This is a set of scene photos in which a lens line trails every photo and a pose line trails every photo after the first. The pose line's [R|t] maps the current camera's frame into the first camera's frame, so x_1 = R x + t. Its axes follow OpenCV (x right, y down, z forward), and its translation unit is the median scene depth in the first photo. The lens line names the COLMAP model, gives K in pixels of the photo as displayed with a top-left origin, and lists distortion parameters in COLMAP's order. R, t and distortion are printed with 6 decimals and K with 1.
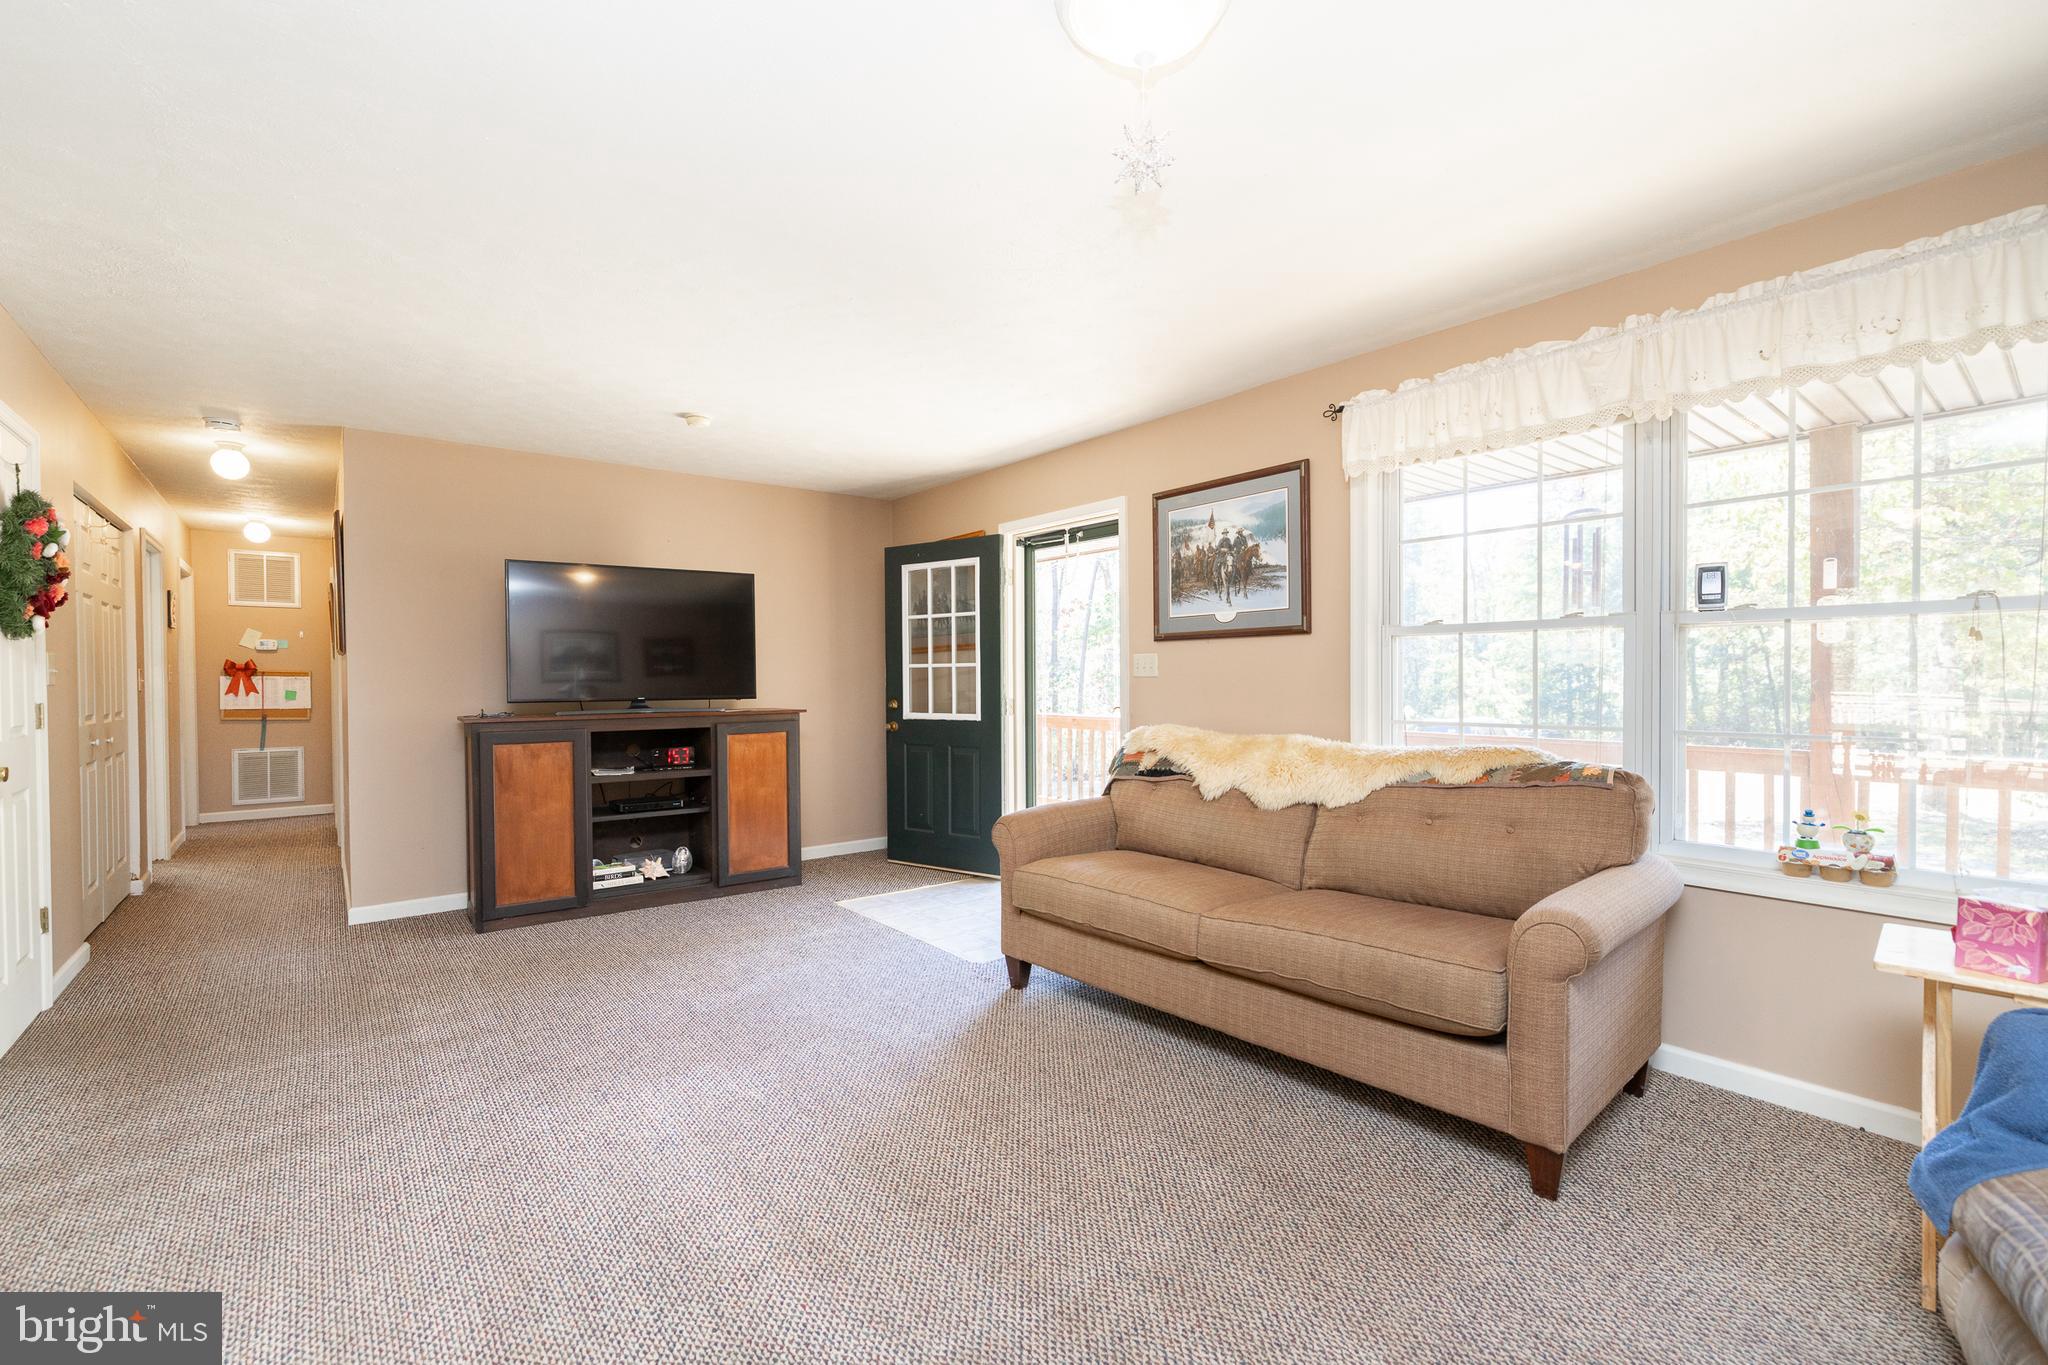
lens RADIAL K [[890.3, 0, 994.5], [0, 890.3, 689.2], [0, 0, 1]] dist [0.005120, -0.000016]
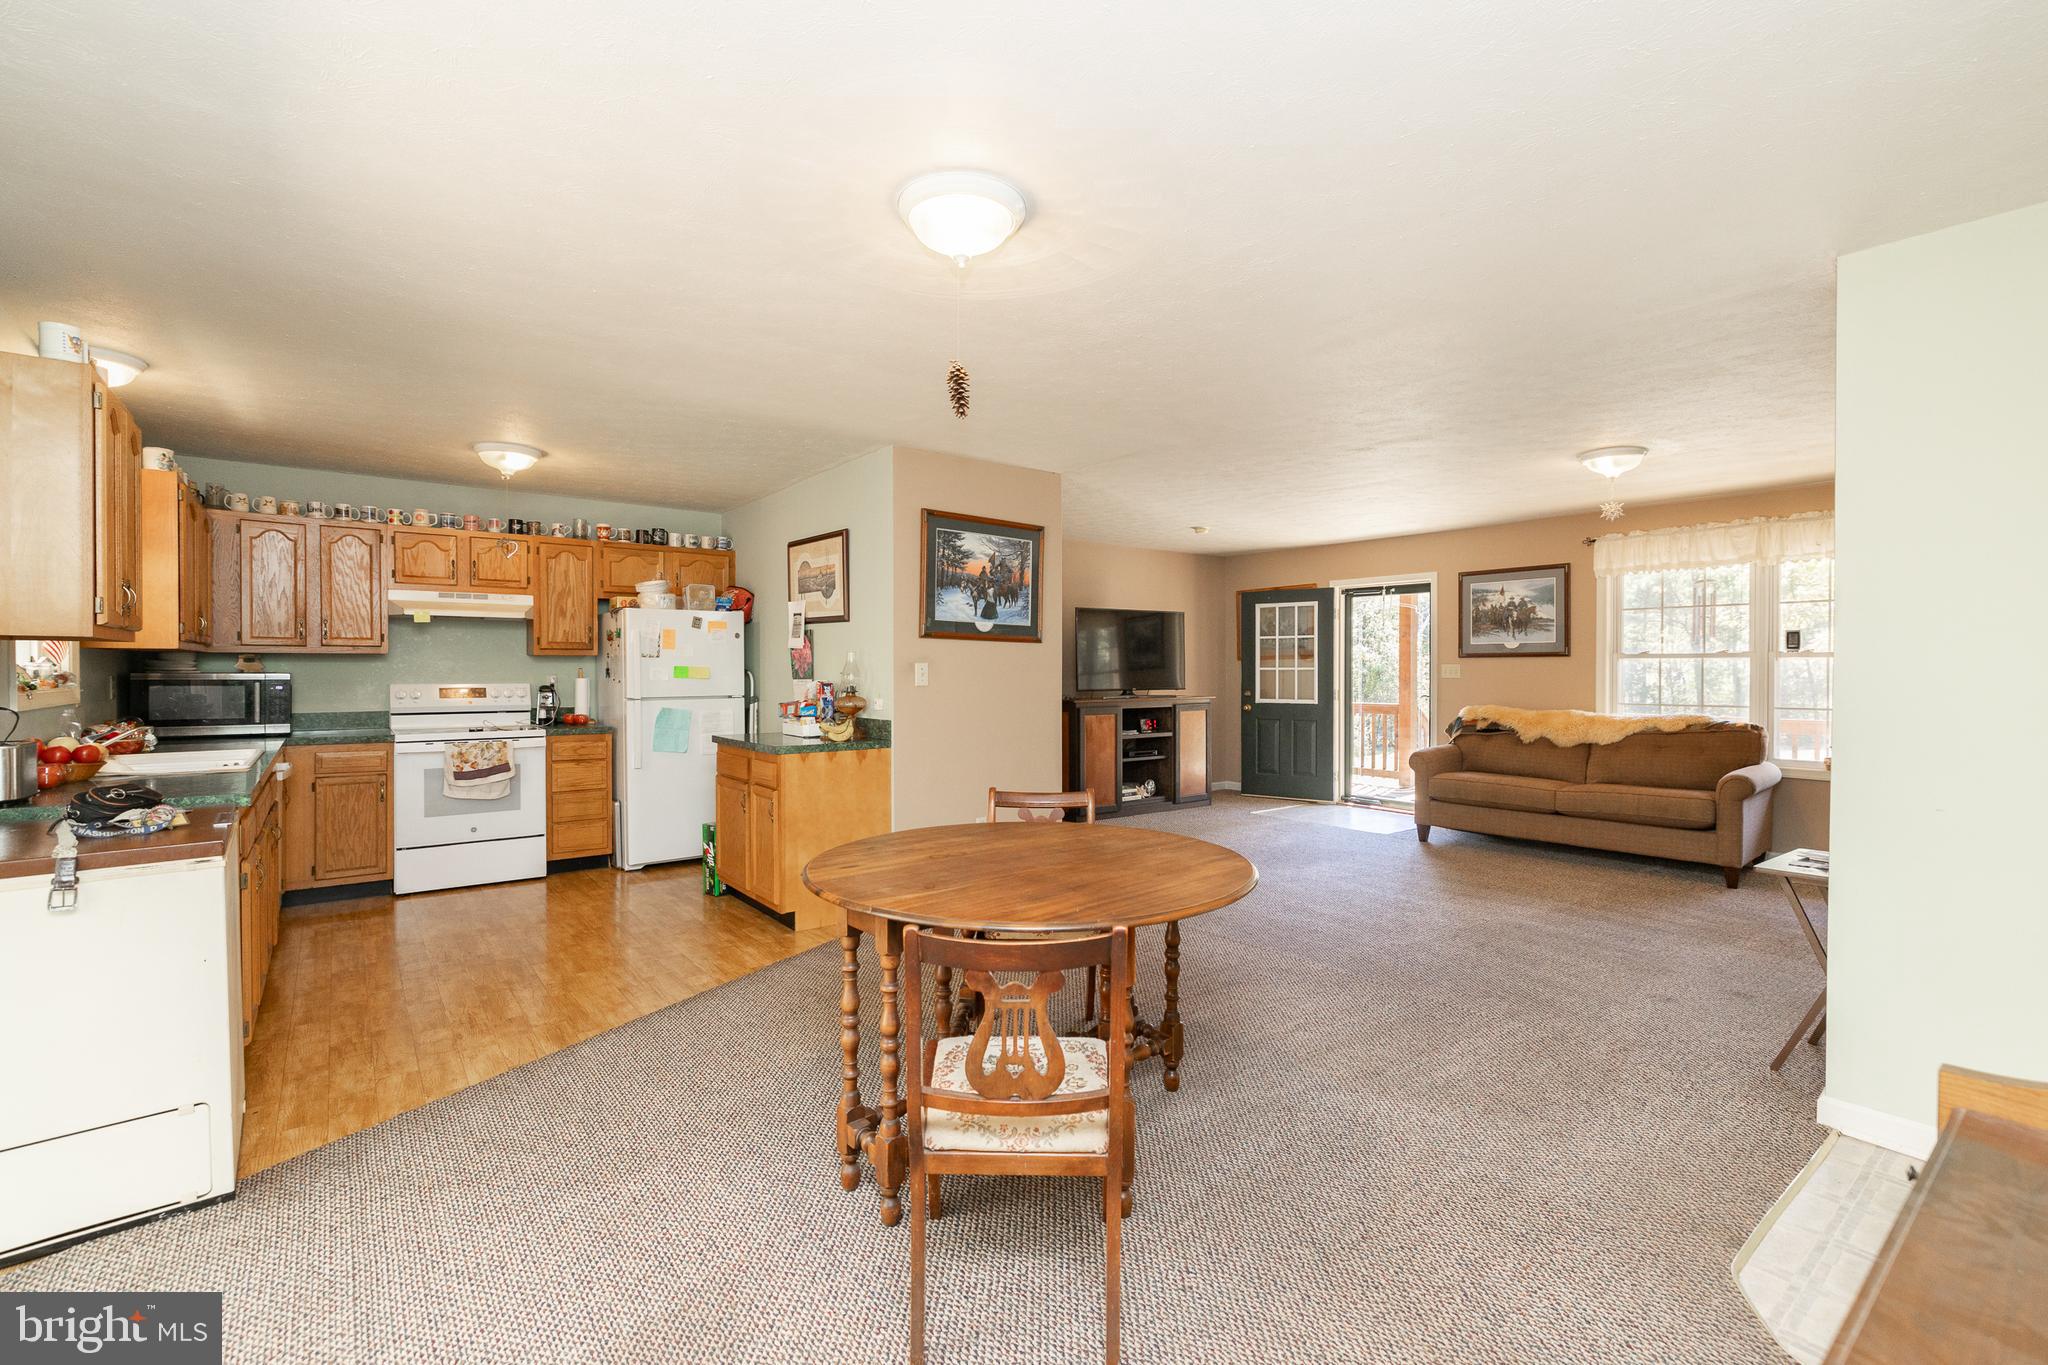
lens RADIAL K [[890.3, 0, 1025.5], [0, 890.3, 673.7], [0, 0, 1]] dist [0.005120, -0.000016]
pose [[0.999993, 0.003661, -0.000126, -0.674408], [-0.003661, 0.999981, -0.005021, -0.010820], [0.000107, 0.005021, 0.999987, -0.745723]]
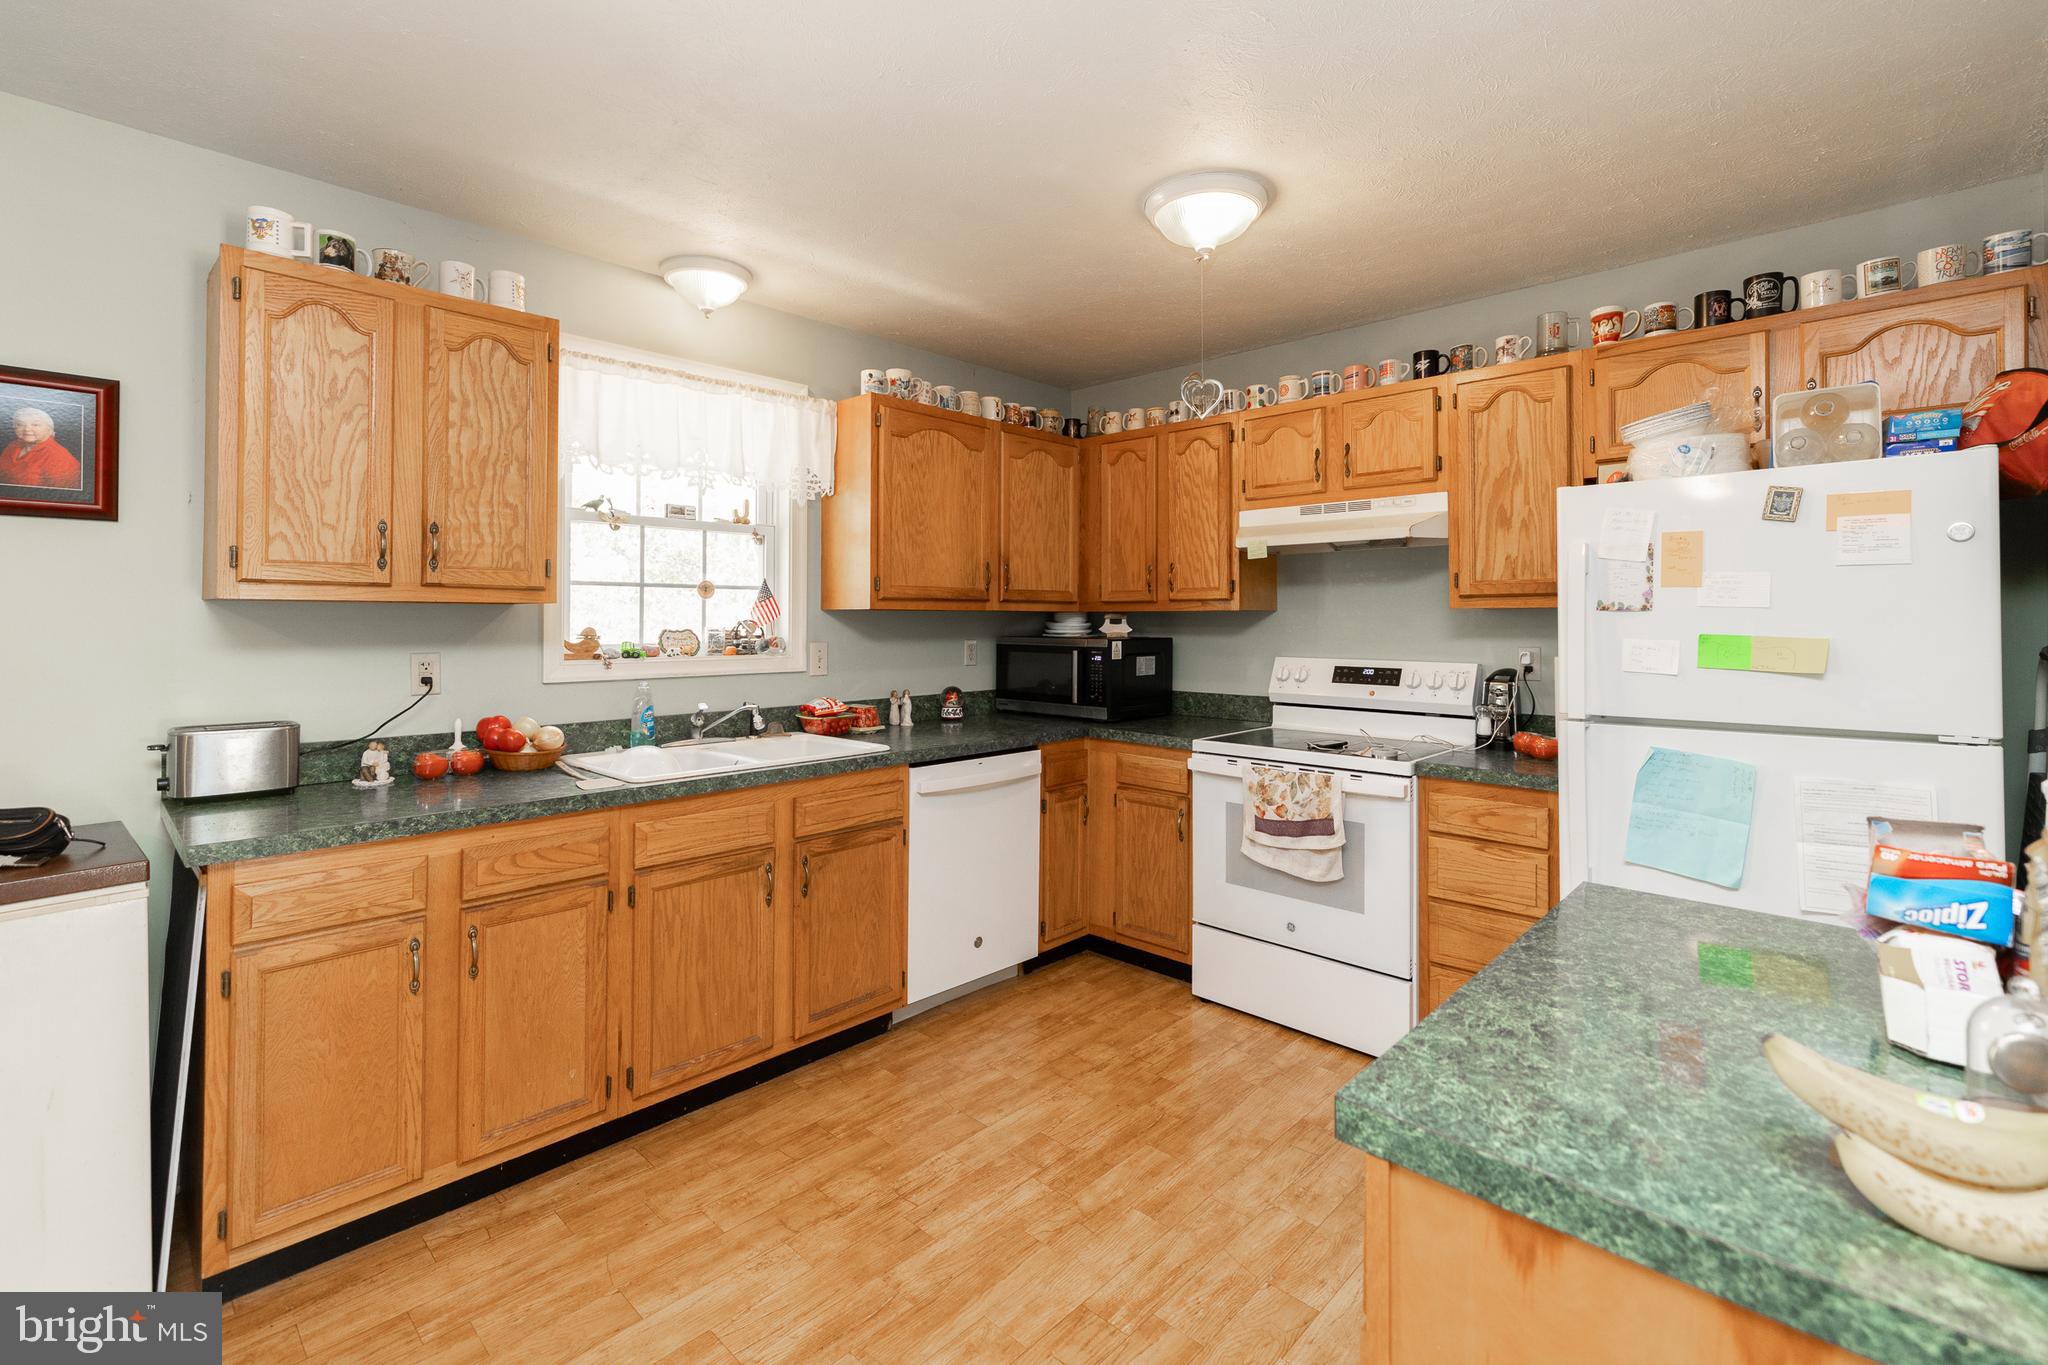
lens RADIAL K [[890.3, 0, 1029.3], [0, 890.3, 619.9], [0, 0, 1]] dist [0.005120, -0.000016]
pose [[0.161279, 0.001328, -0.986908, -0.794397], [-0.011787, 0.999930, -0.000580, -0.030135], [0.986838, 0.011726, 0.161283, 0.165627]]
